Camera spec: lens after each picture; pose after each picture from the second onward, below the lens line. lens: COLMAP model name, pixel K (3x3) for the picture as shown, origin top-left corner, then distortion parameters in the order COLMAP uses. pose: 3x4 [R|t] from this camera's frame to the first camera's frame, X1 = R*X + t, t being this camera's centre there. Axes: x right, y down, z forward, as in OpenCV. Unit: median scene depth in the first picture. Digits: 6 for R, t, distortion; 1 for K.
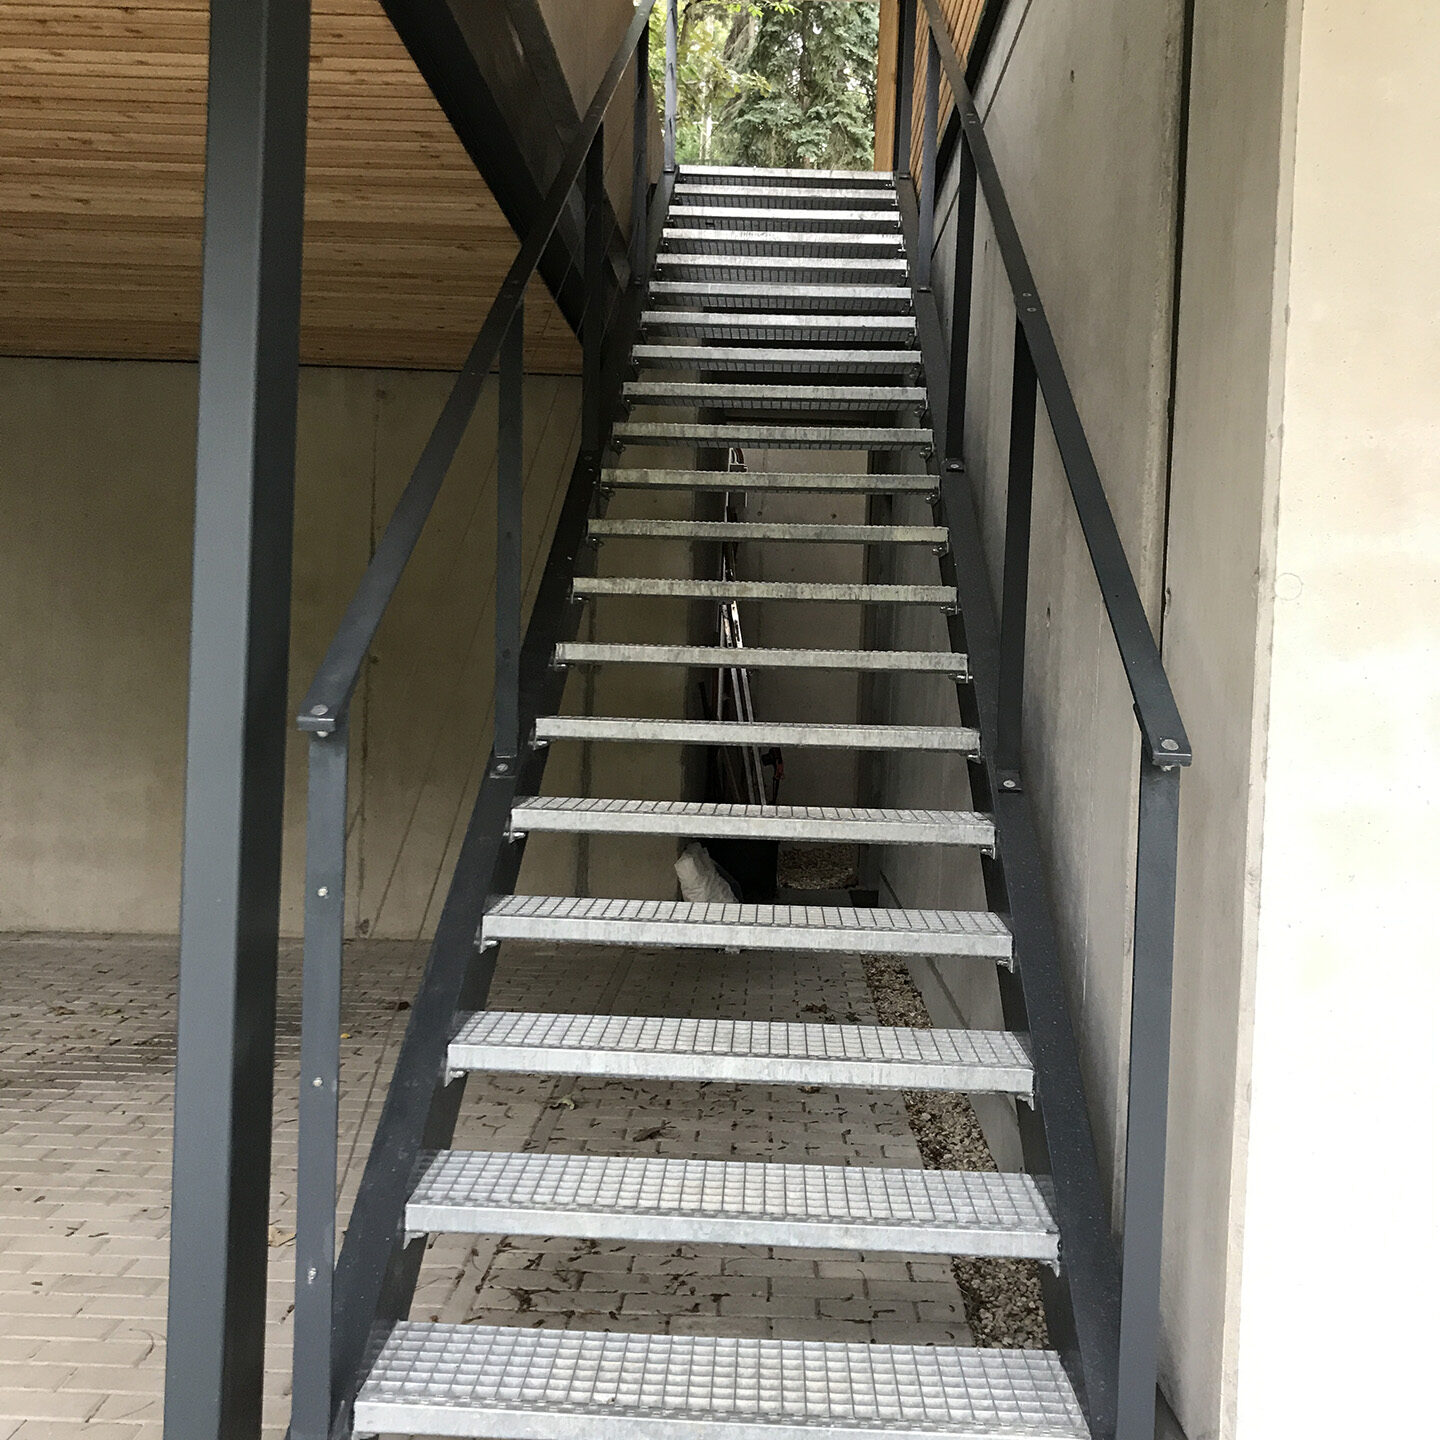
lens RADIAL K [[1585.2, 0, 720.0], [0, 1585.2, 720.0], [0, 0, 1]] dist [0.096491, -0.159402]
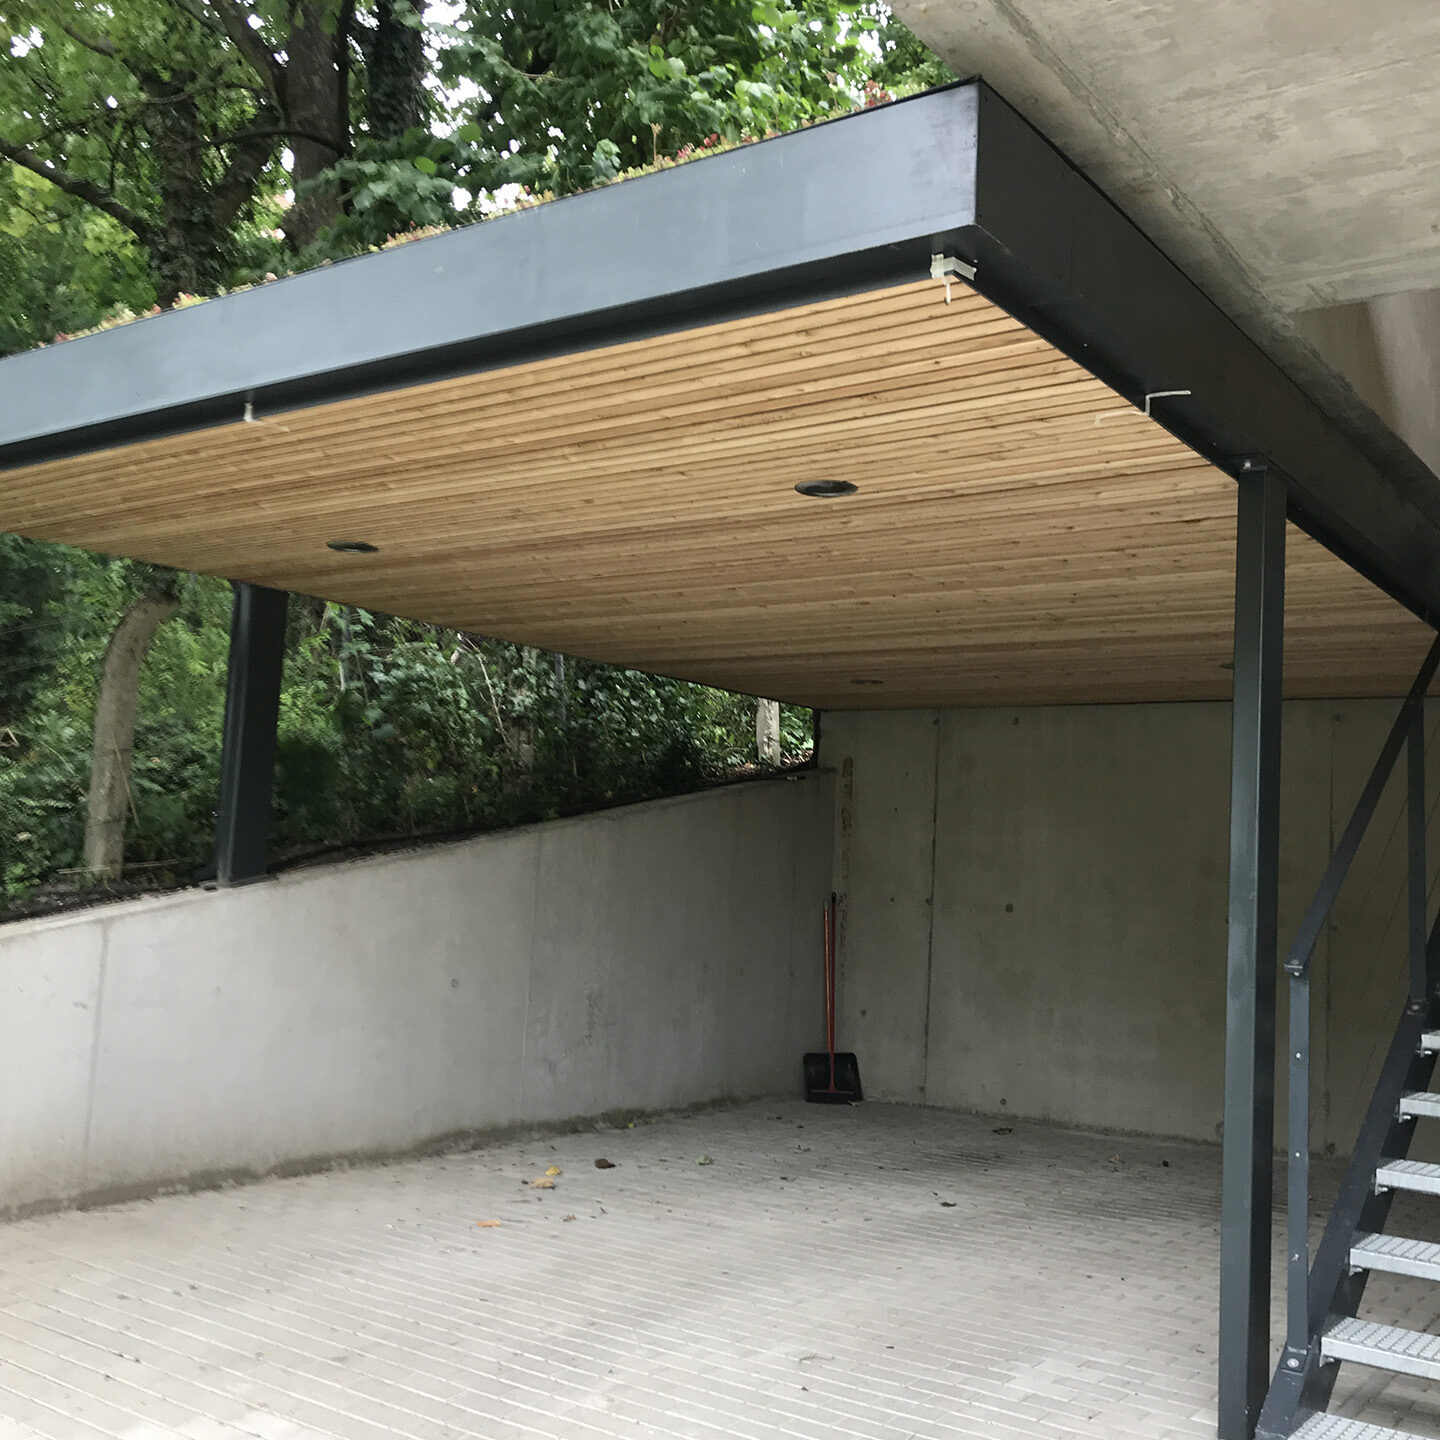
lens RADIAL K [[1585.2, 0, 720.0], [0, 1585.2, 720.0], [0, 0, 1]] dist [0.096491, -0.159402]
pose [[0.834332, -0.045327, -0.549395, 0.160441], [-0.044094, 0.987933, -0.148471, 0.014479], [0.549495, 0.148099, 0.822266, -0.662441]]
